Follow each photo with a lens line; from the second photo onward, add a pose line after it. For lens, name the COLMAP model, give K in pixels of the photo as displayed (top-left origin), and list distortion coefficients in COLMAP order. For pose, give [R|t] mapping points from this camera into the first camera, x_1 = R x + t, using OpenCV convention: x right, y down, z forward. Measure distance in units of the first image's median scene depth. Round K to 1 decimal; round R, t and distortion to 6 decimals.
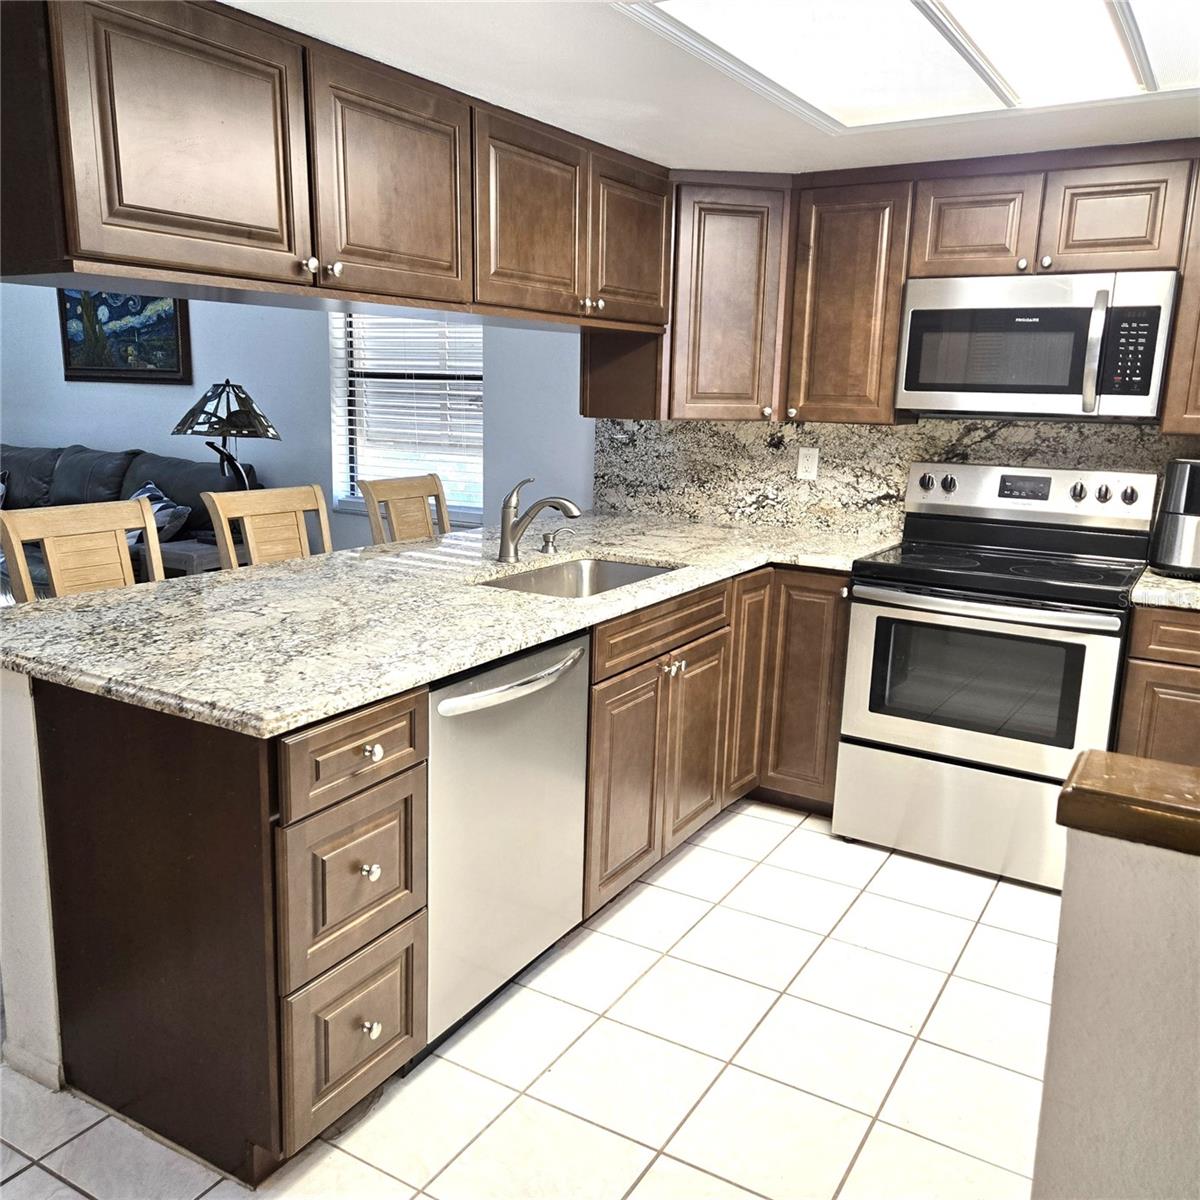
lens RADIAL K [[1074.8, 0, 593.0], [0, 1074.8, 595.6], [0, 0, 1]] dist [0.076034, -0.066964]
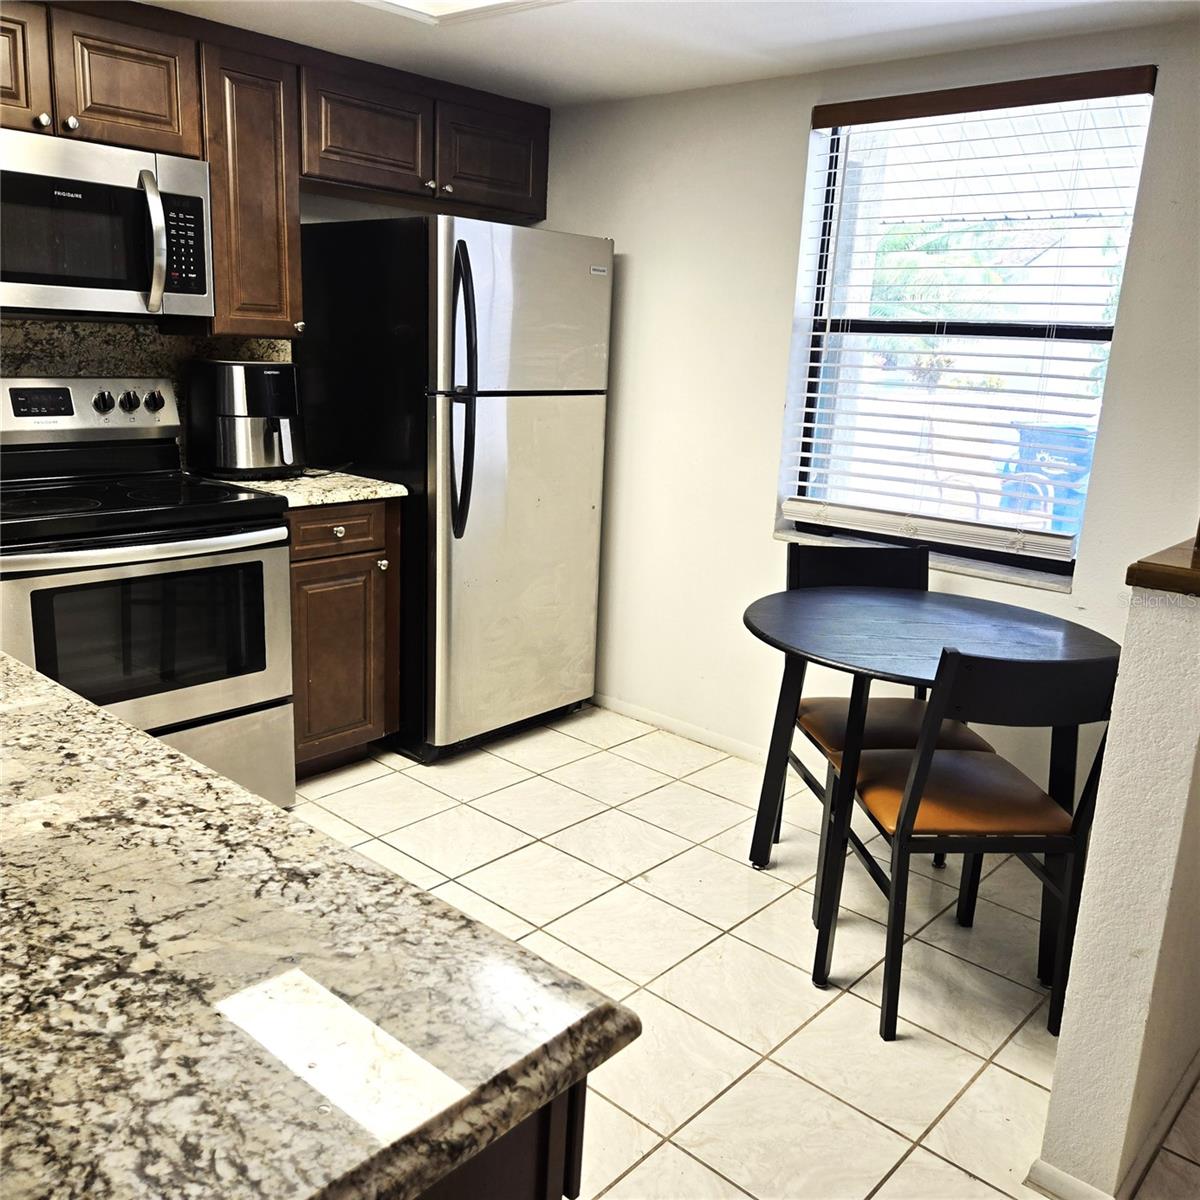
lens RADIAL K [[1074.8, 0, 593.0], [0, 1074.8, 595.6], [0, 0, 1]] dist [0.076034, -0.066964]
pose [[0.193918, -0.253783, 0.947623, -0.537002], [0.153731, 0.961887, 0.226144, -0.127755], [-0.968898, 0.101826, 0.225541, 0.664797]]
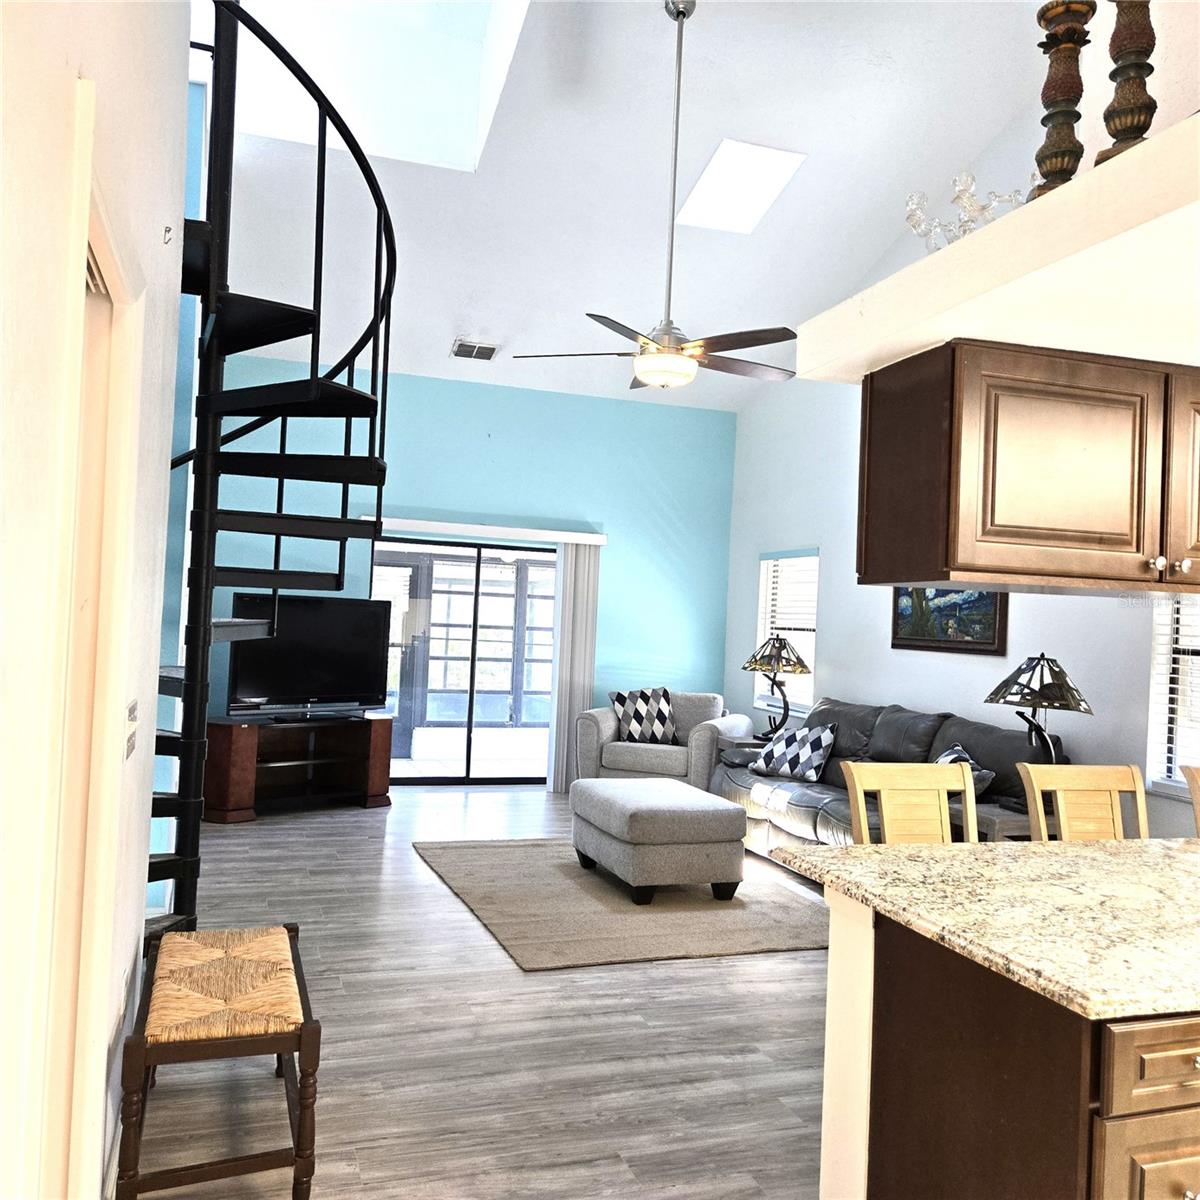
lens RADIAL K [[1074.8, 0, 593.0], [0, 1074.8, 595.6], [0, 0, 1]] dist [0.076034, -0.066964]
pose [[0.767891, 0.003640, -0.640570, -0.002194], [-0.154537, 0.971501, -0.179732, 0.001293], [0.621660, 0.237006, 0.746570, -0.120632]]
